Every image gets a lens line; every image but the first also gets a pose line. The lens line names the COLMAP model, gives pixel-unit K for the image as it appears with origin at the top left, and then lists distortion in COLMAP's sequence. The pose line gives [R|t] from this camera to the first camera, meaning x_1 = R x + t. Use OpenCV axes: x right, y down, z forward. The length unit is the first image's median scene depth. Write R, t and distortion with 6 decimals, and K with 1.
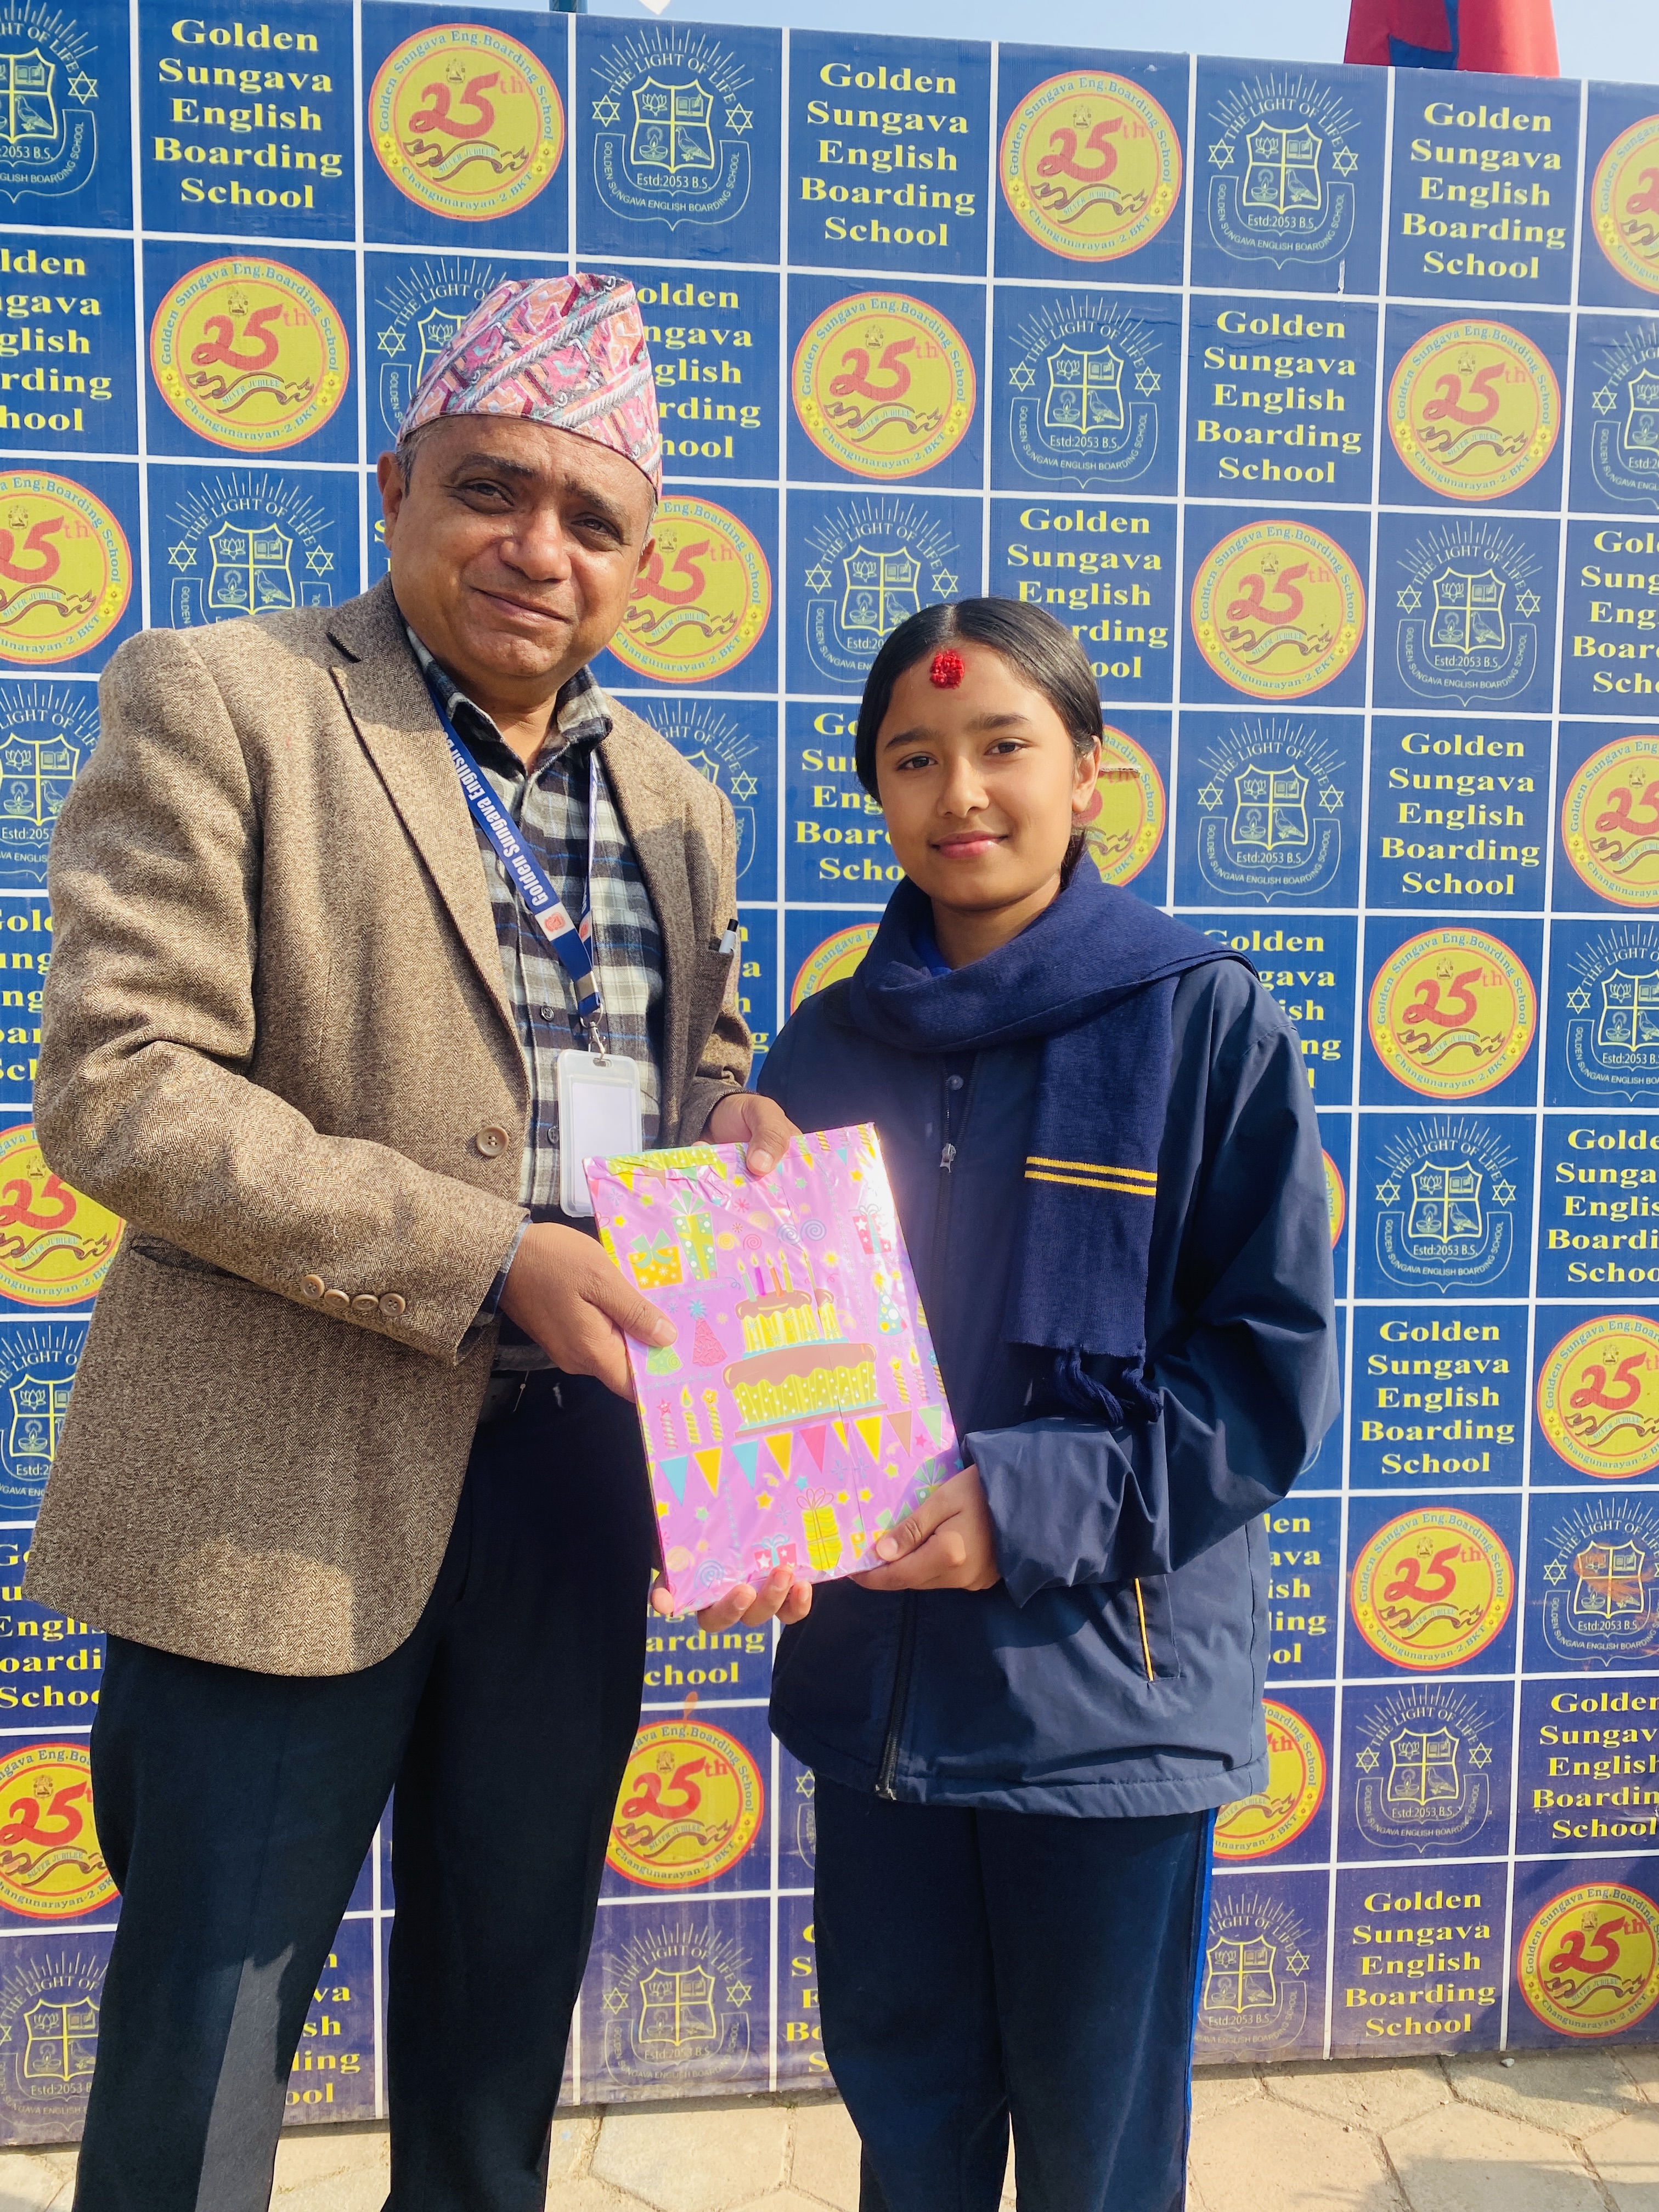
lens RADIAL K [[1706.1, 0, 832.4], [0, 1706.1, 1108.8], [0, 0, 1]] dist [0.008963, -0.003099]
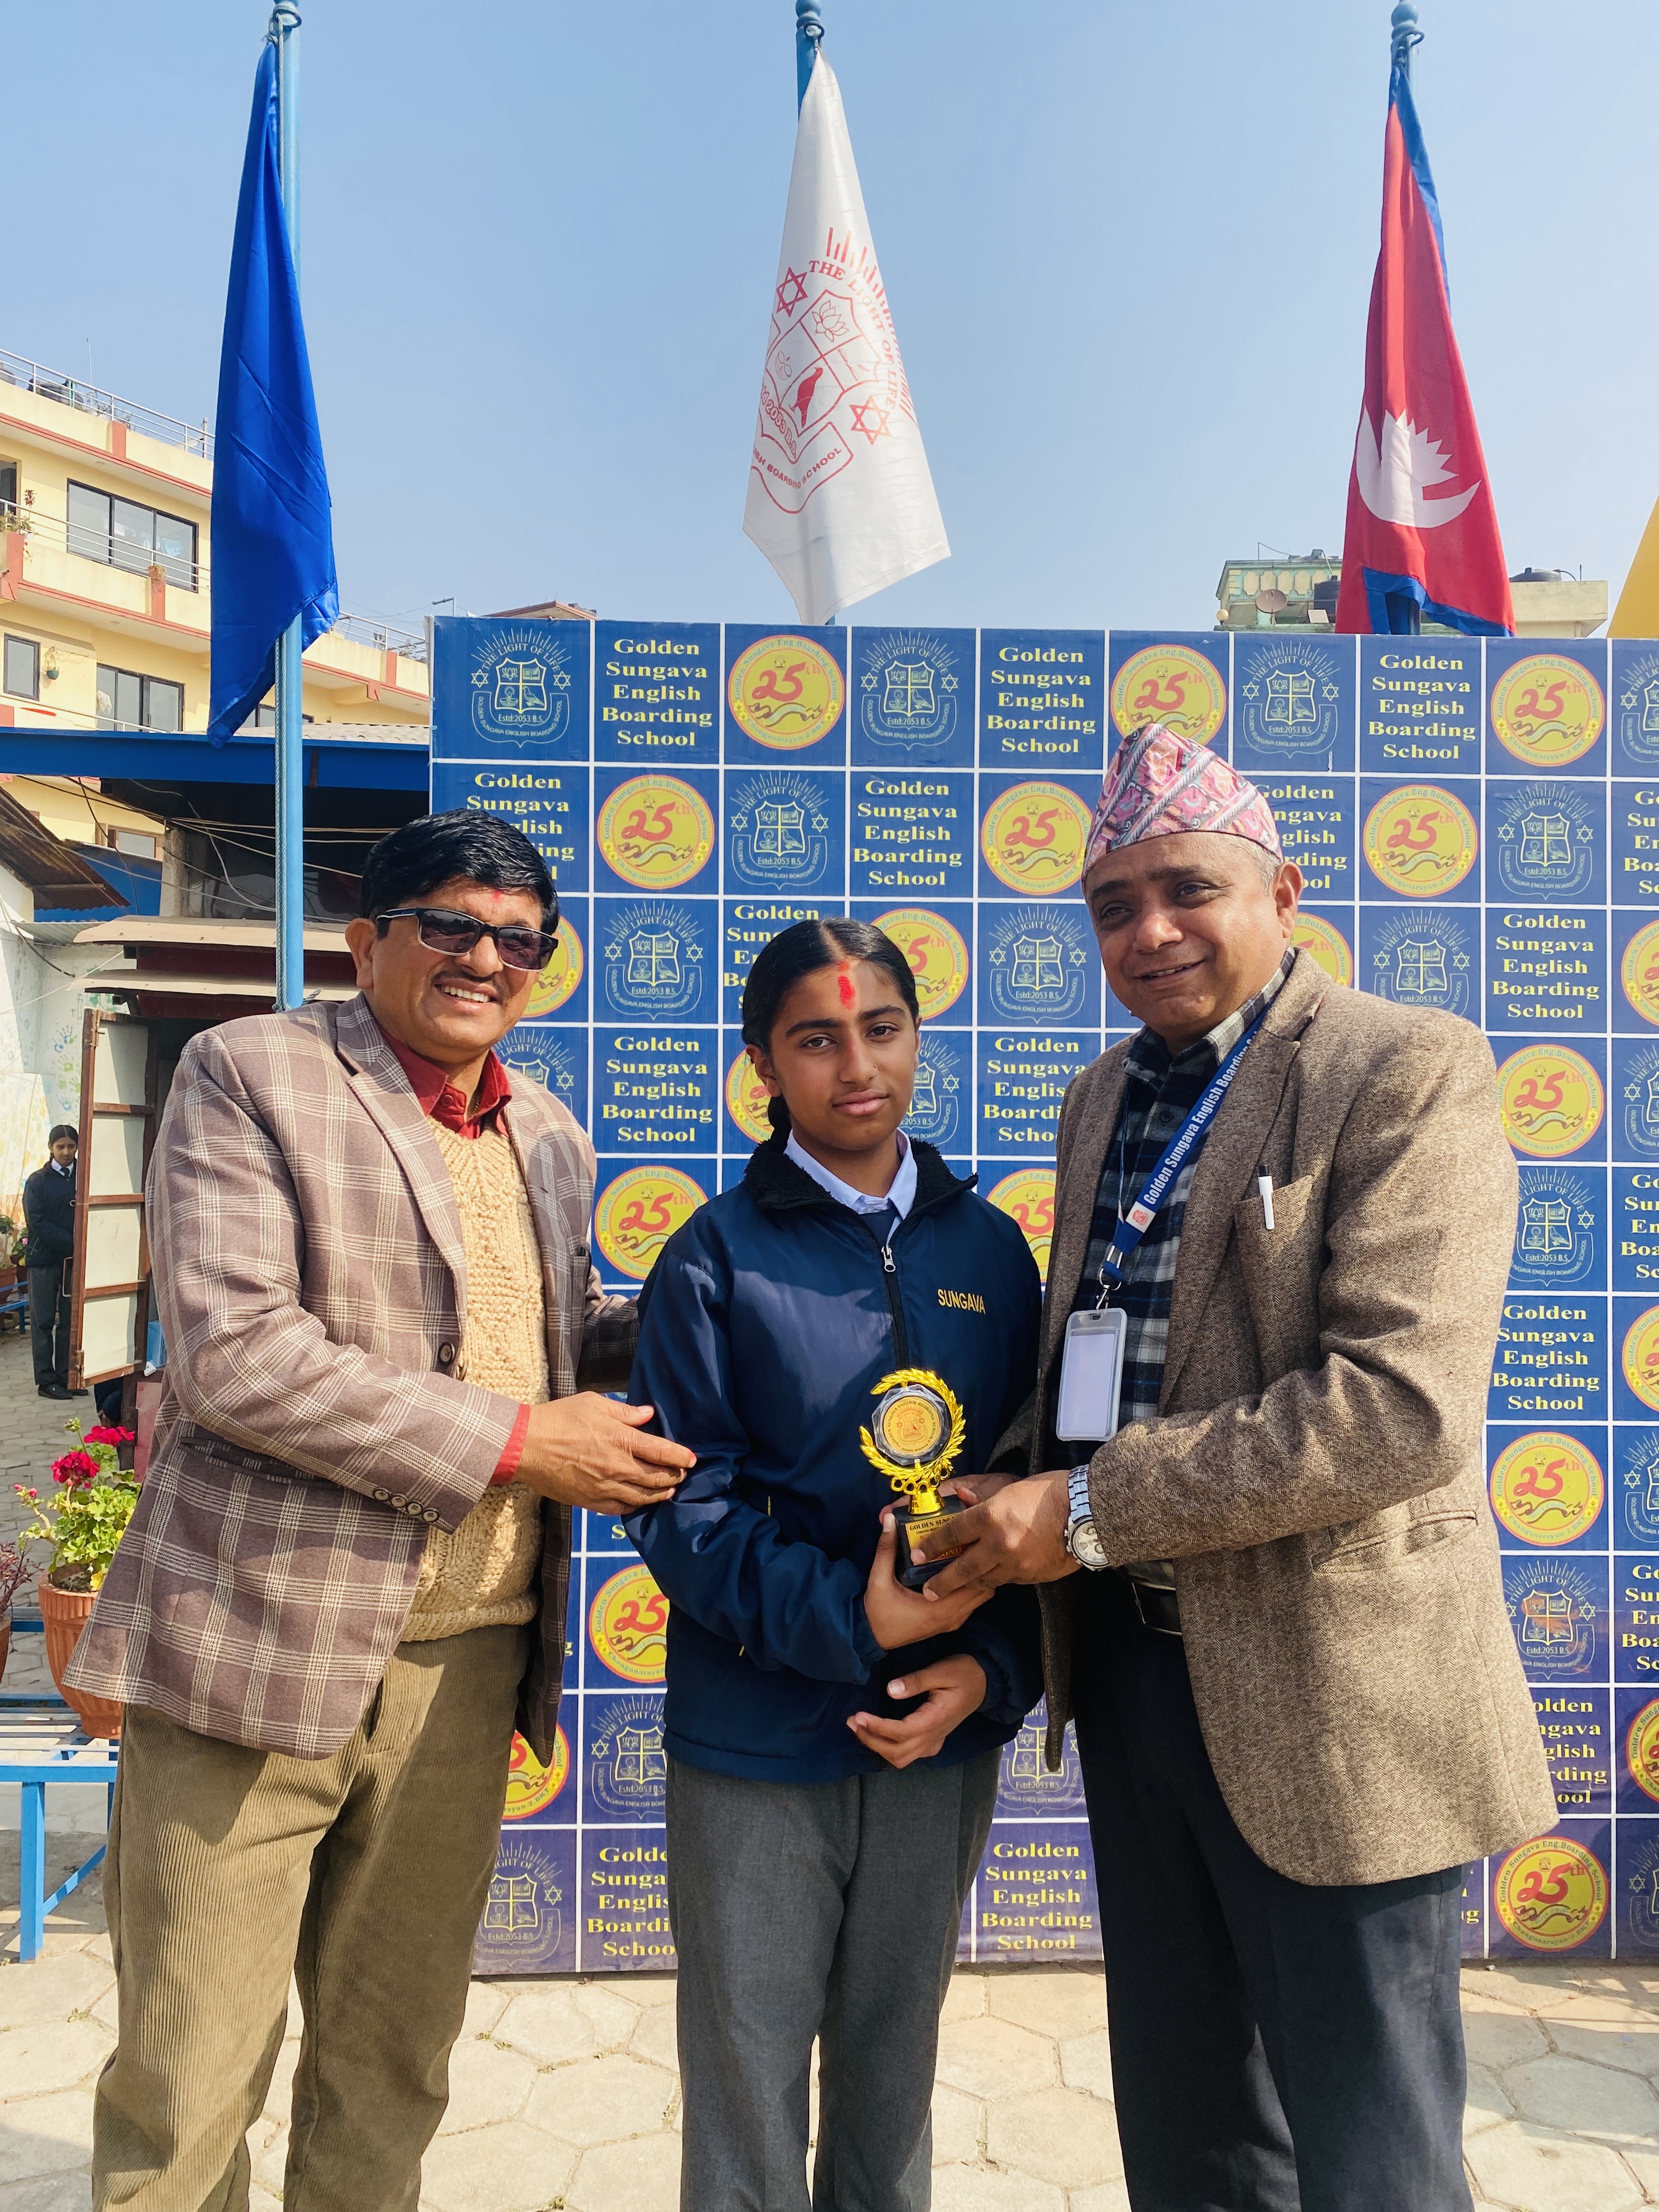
lens RADIAL K [[1695.9, 0, 820.3], [0, 1695.9, 1120.4], [0, 0, 1]] dist [0.053643, -0.051684]
pose [[0.998216, -0.003796, -0.059586, -0.081398], [-0.001753, 0.995682, -0.092814, -0.009756], [0.059681, 0.092753, 0.993899, -0.577611]]
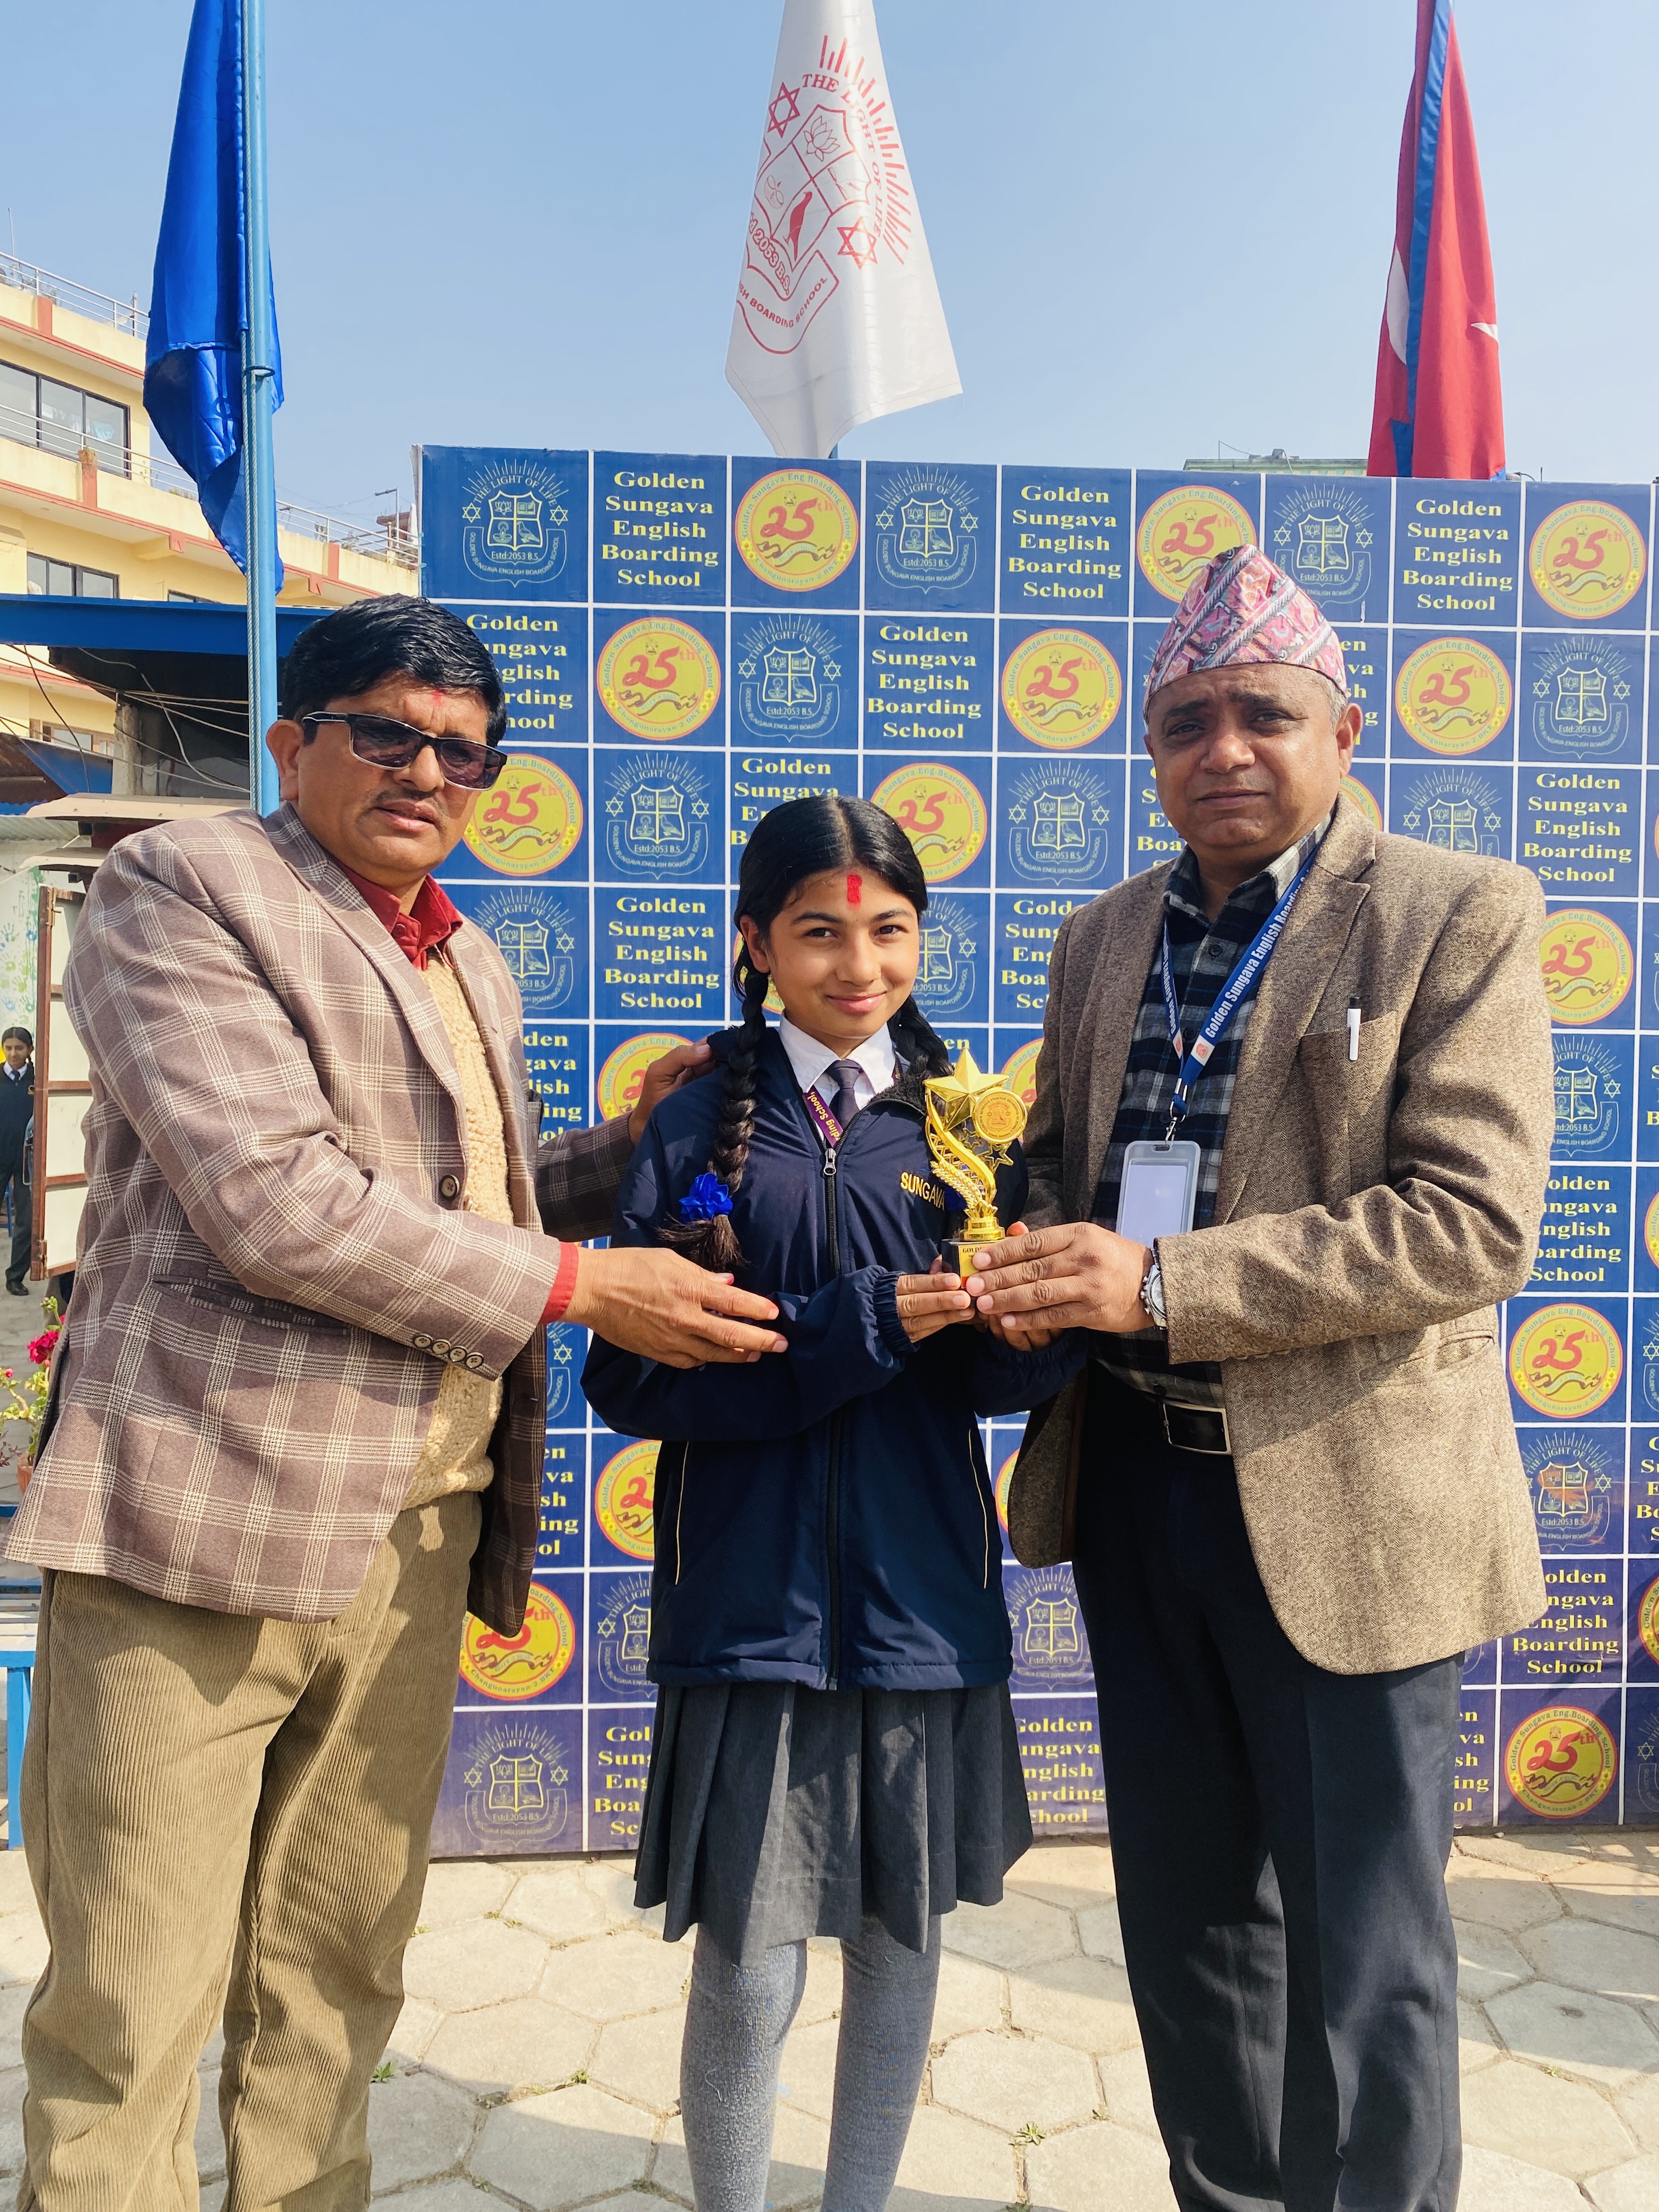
lens RADIAL K [[1700.5, 0, 823.3], [0, 1700.5, 1117.5], [0, 0, 1]] dist [0.038130, -0.031270]
pose [[0.999599, -0.000622, -0.028308, -0.140684], [-0.000591, 0.999081, -0.042853, 0.027059], [0.028309, 0.042852, 0.998680, -0.520429]]
